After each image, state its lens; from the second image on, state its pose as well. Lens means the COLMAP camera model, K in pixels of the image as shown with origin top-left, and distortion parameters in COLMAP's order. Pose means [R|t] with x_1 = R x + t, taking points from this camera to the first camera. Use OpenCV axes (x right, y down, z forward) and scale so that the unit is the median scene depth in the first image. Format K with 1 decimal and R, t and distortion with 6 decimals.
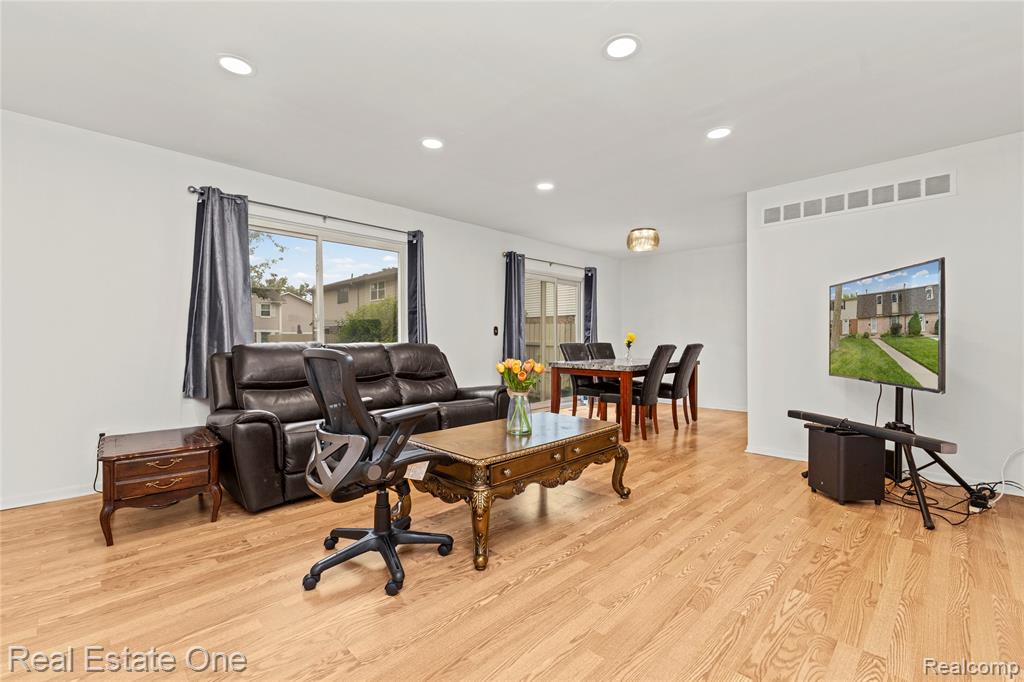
lens RADIAL K [[446.1, 0, 515.7], [0, 446.1, 337.0], [0, 0, 1]] dist [0.003102, 0.000209]
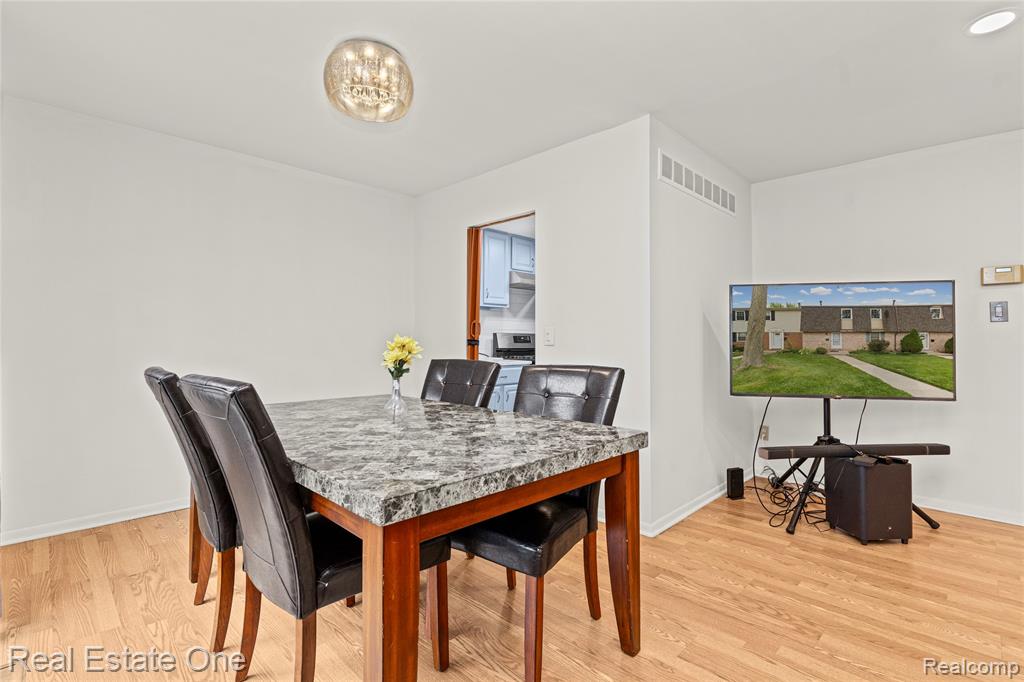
lens RADIAL K [[466.5, 0, 513.7], [0, 466.5, 357.6], [0, 0, 1]] dist [0.050112, -0.030947]
pose [[0.004349, -0.032335, 0.999468, -0.183269], [-0.019846, 0.999277, 0.032415, -0.009368], [-0.999794, -0.019976, 0.003704, 1.680244]]
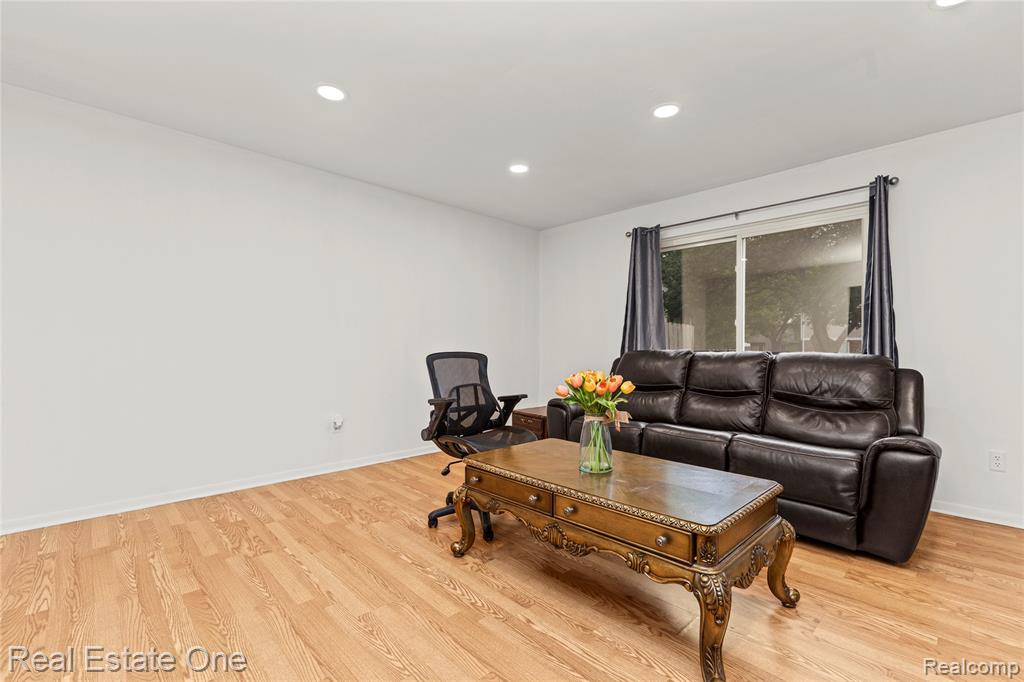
lens RADIAL K [[446.1, 0, 515.7], [0, 446.1, 337.0], [0, 0, 1]] dist [0.003102, 0.000209]
pose [[-0.029724, -0.019177, -0.999374, 0.701981], [0.005518, 0.999798, -0.019350, 0.000406], [0.999543, -0.006089, -0.029612, 0.802761]]
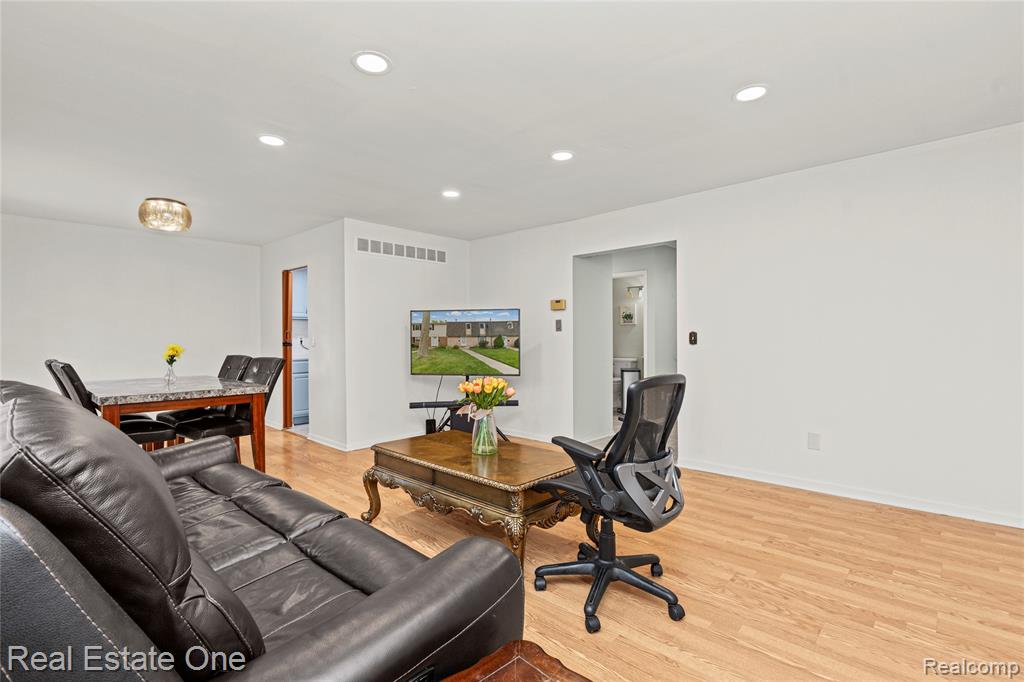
lens RADIAL K [[468.7, 0, 512.0], [0, 468.7, 341.0], [0, 0, 1]] dist [-0.004555, -0.001021]
pose [[-0.024383, -0.006494, 0.999682, -0.932215], [-0.005877, 0.999963, 0.006353, -0.038961], [-0.999685, -0.005720, -0.024420, 0.873596]]
